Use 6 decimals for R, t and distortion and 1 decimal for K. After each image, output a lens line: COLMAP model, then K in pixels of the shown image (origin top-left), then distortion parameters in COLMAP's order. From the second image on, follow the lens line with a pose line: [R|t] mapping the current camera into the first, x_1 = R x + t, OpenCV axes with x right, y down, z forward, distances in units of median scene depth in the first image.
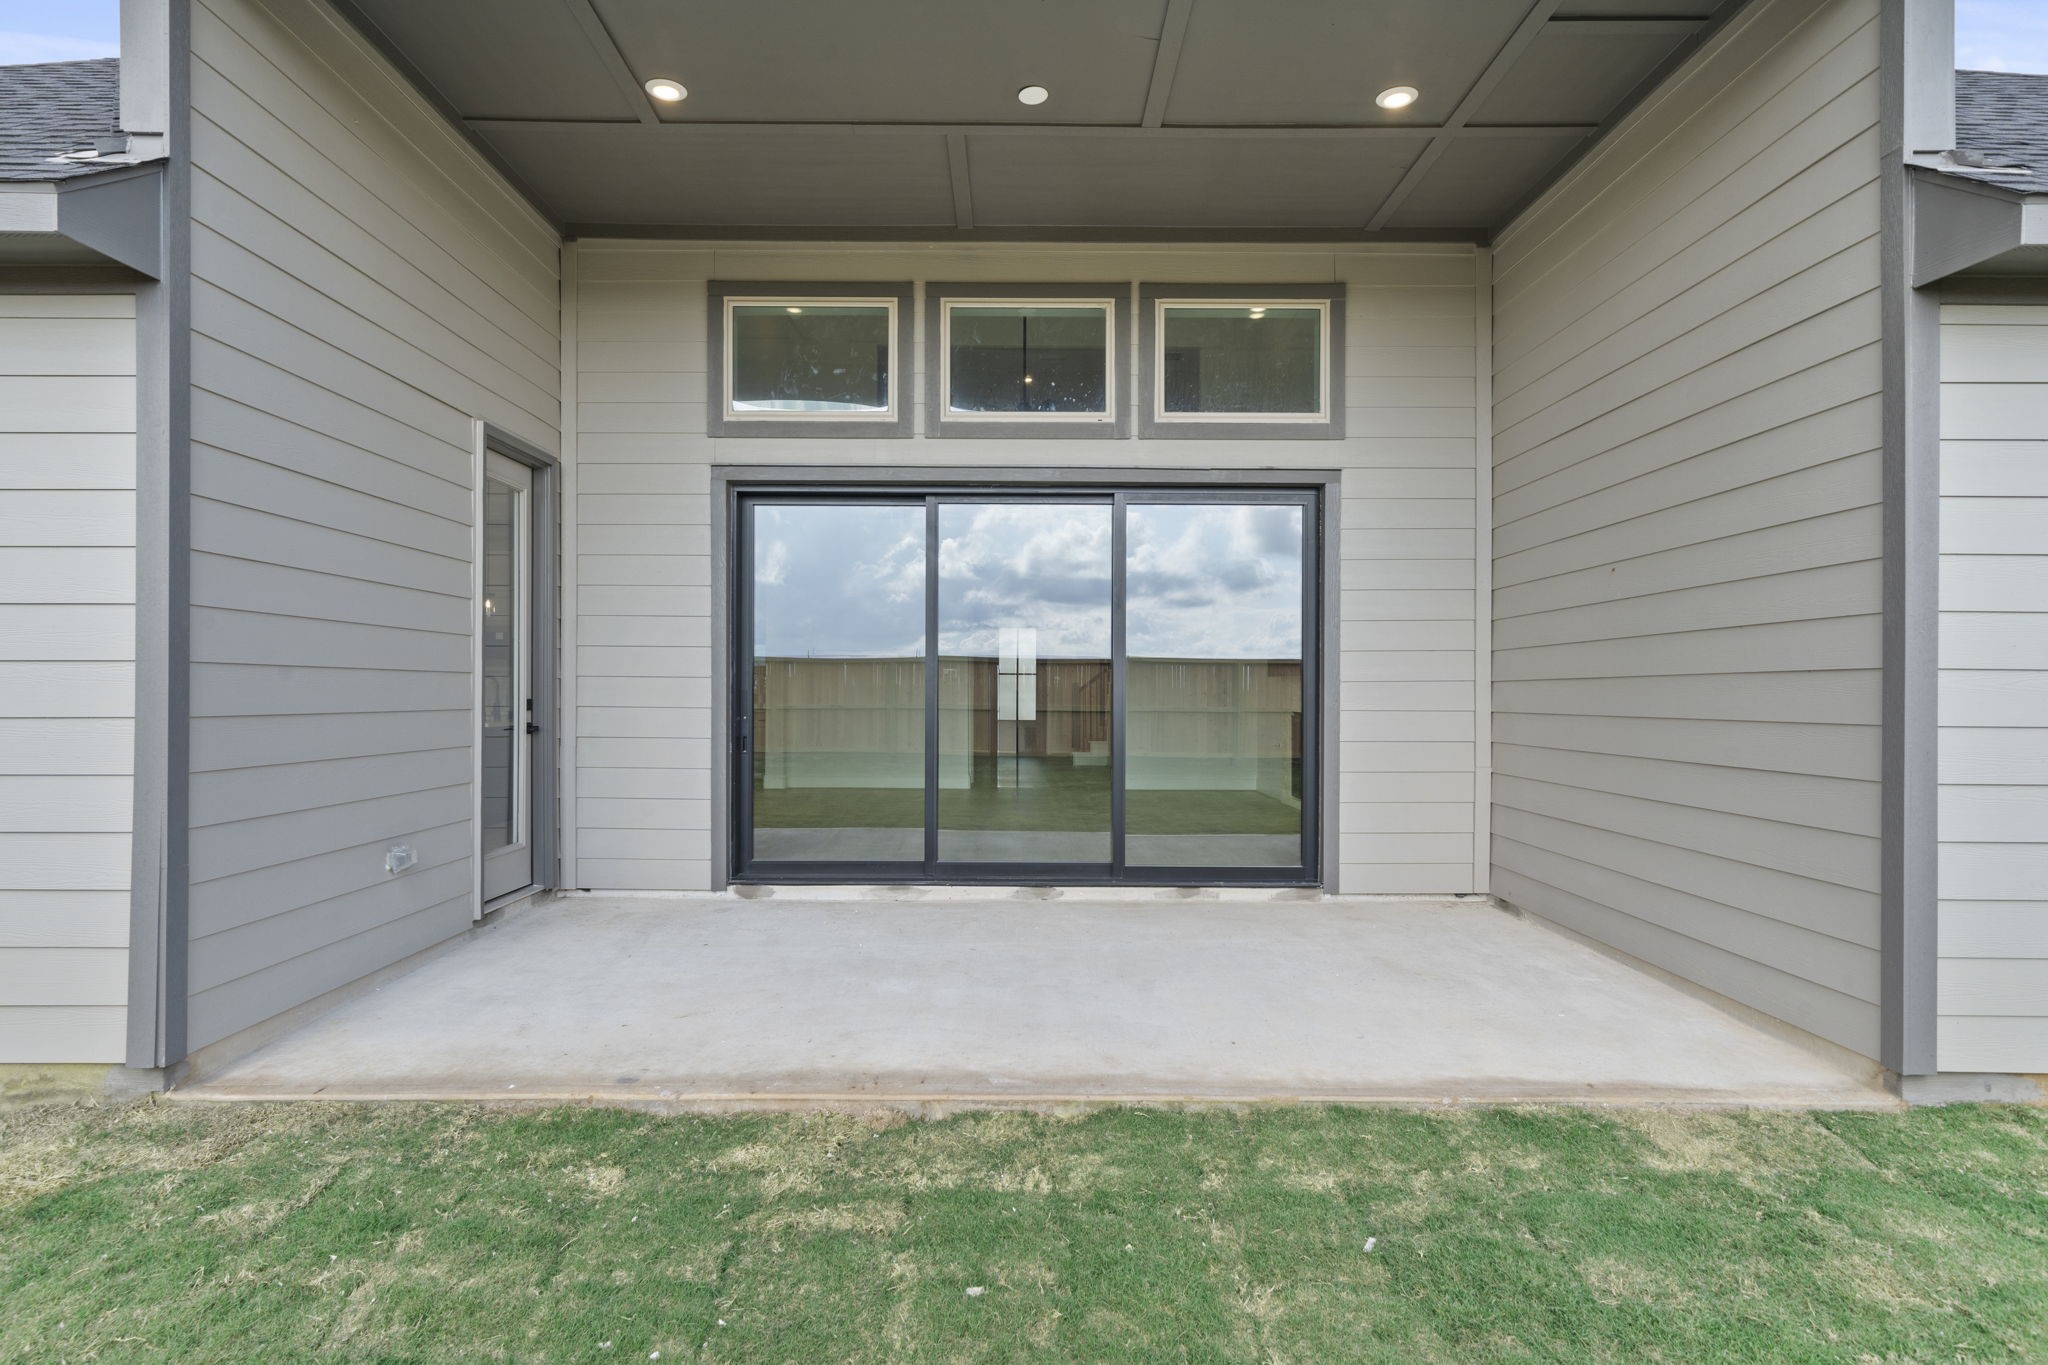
lens RADIAL K [[1131.1, 0, 1024.0], [0, 1131.1, 682.5], [0, 0, 1]] dist [0.001608, 0.000454]
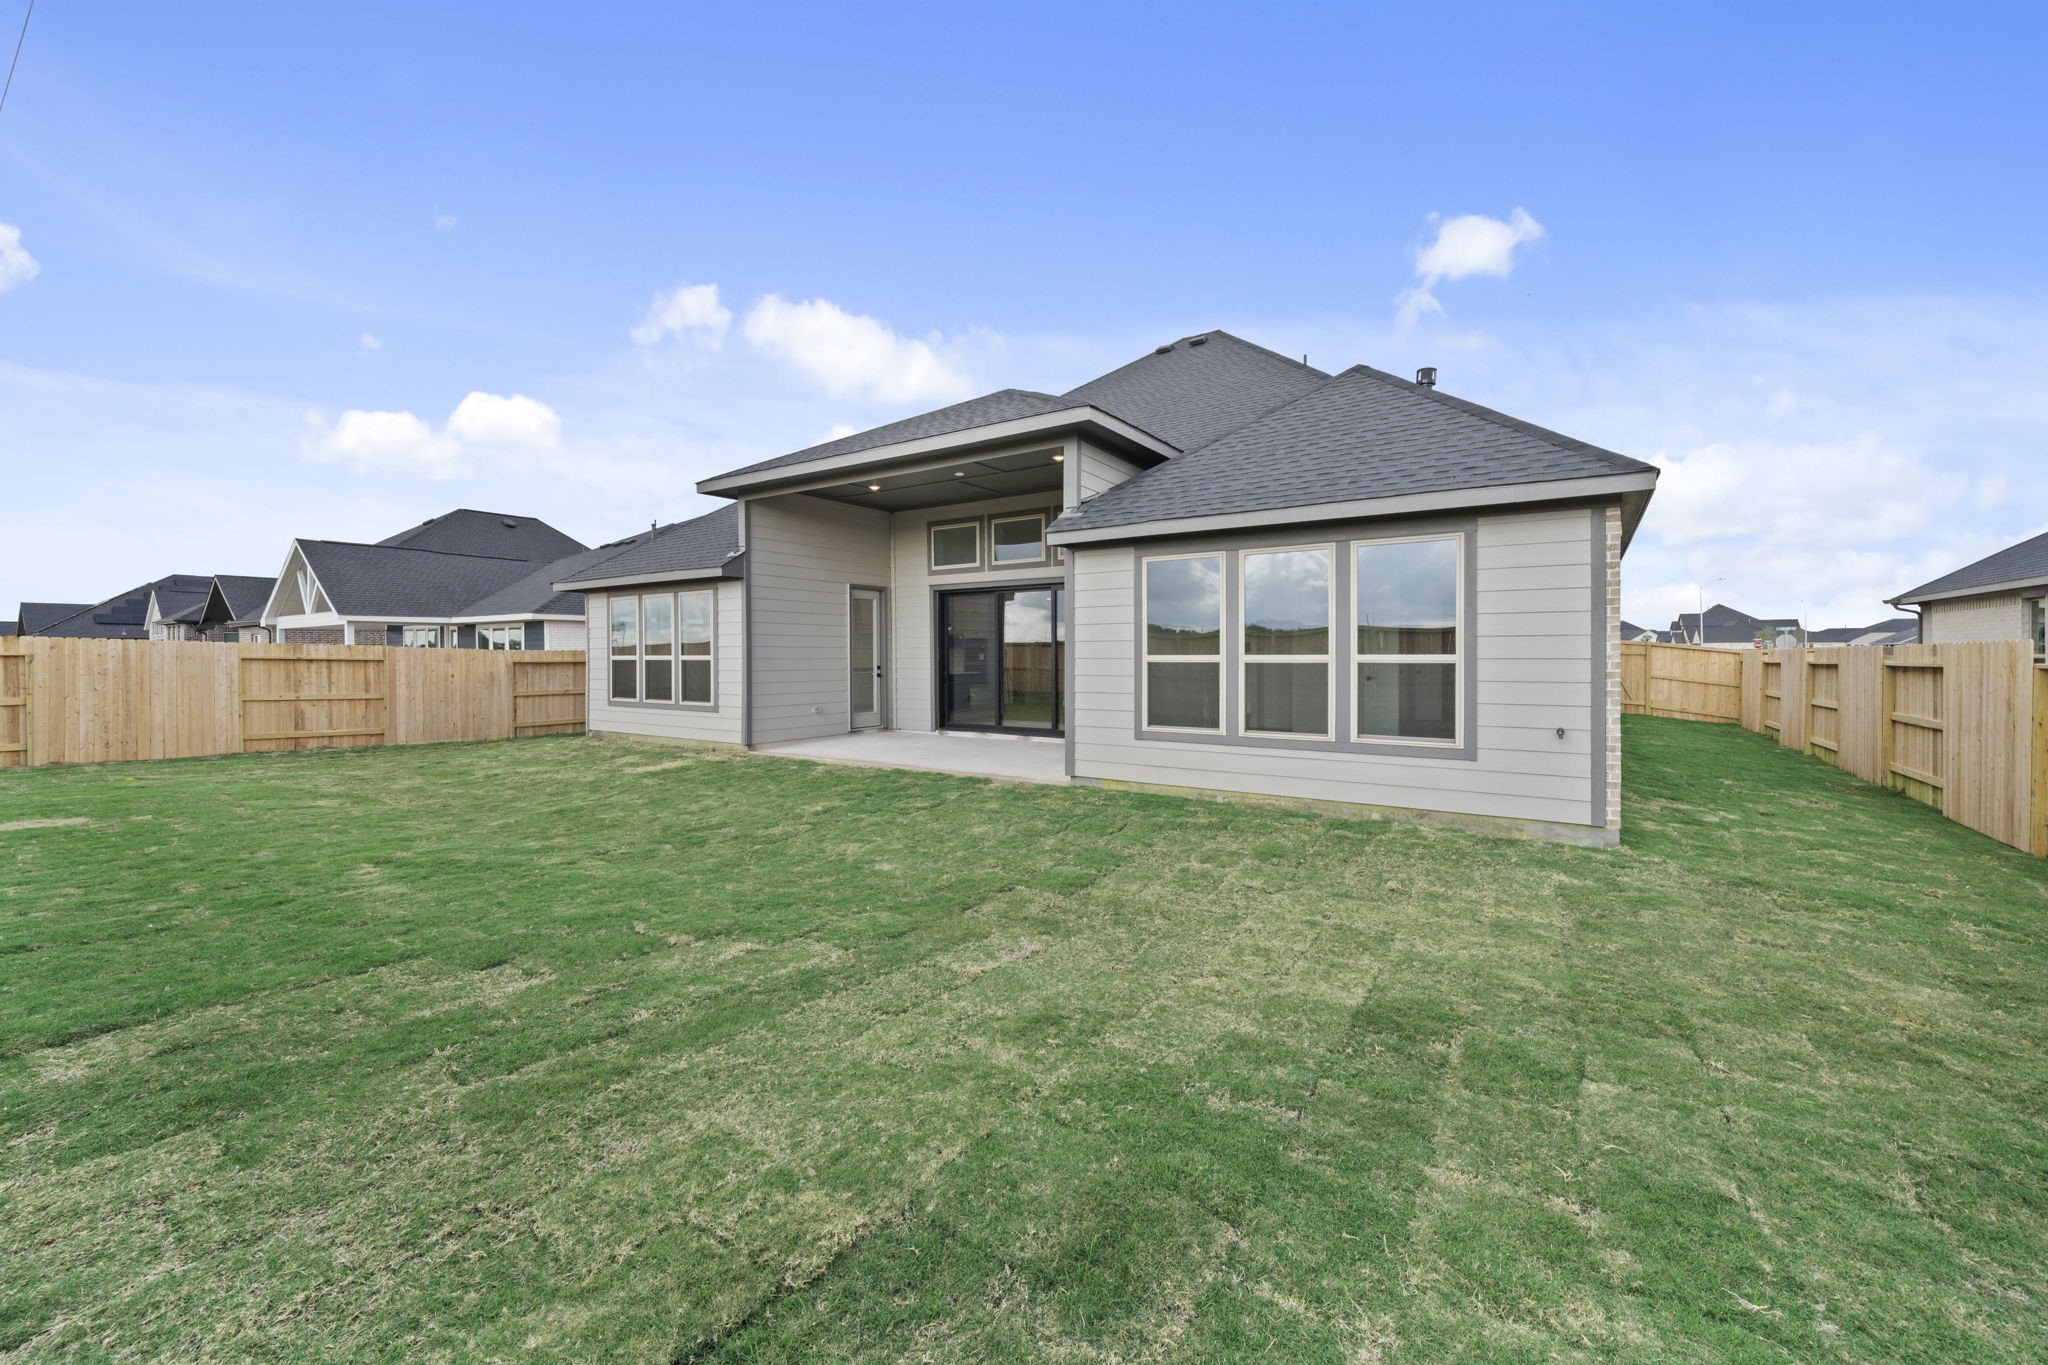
lens RADIAL K [[854.2, 0, 1015.1], [0, 854.2, 676.1], [0, 0, 1]] dist [-0.000685, 0.000009]
pose [[0.796661, 0.018318, -0.604148, 1.299345], [0.004537, 0.999331, 0.036283, -0.040987], [0.604409, -0.031646, 0.796045, -0.655941]]
